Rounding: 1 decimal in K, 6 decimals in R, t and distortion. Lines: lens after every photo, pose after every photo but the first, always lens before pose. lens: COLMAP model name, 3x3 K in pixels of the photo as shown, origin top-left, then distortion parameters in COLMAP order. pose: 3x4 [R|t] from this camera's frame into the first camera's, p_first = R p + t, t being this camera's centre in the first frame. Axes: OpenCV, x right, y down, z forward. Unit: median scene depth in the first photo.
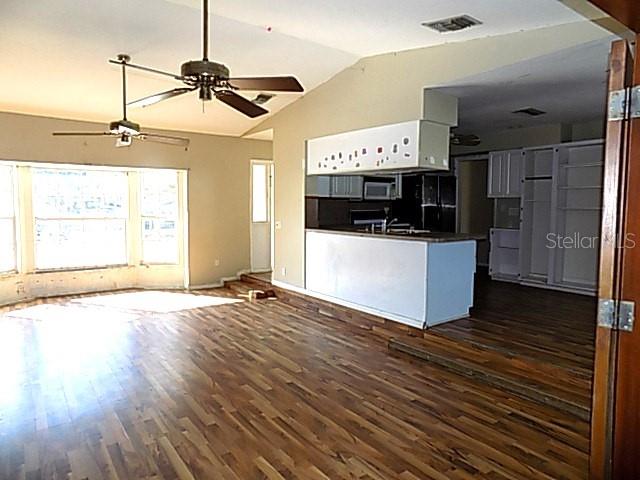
lens RADIAL K [[431.1, 0, 320.0], [0, 431.1, 237.5], [0, 0, 1]] dist [0.006121, 0.004127]
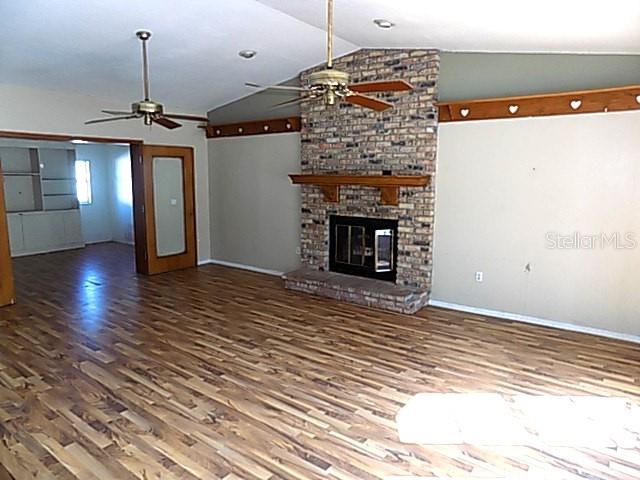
lens RADIAL K [[431.1, 0, 319.9], [0, 431.1, 239.9], [0, 0, 1]] dist [0.006121, 0.004127]
pose [[-0.958106, 0.025409, -0.285284, -0.217219], [-0.035939, 0.977518, 0.207764, -0.142715], [0.284149, 0.209313, -0.935653, 1.498403]]
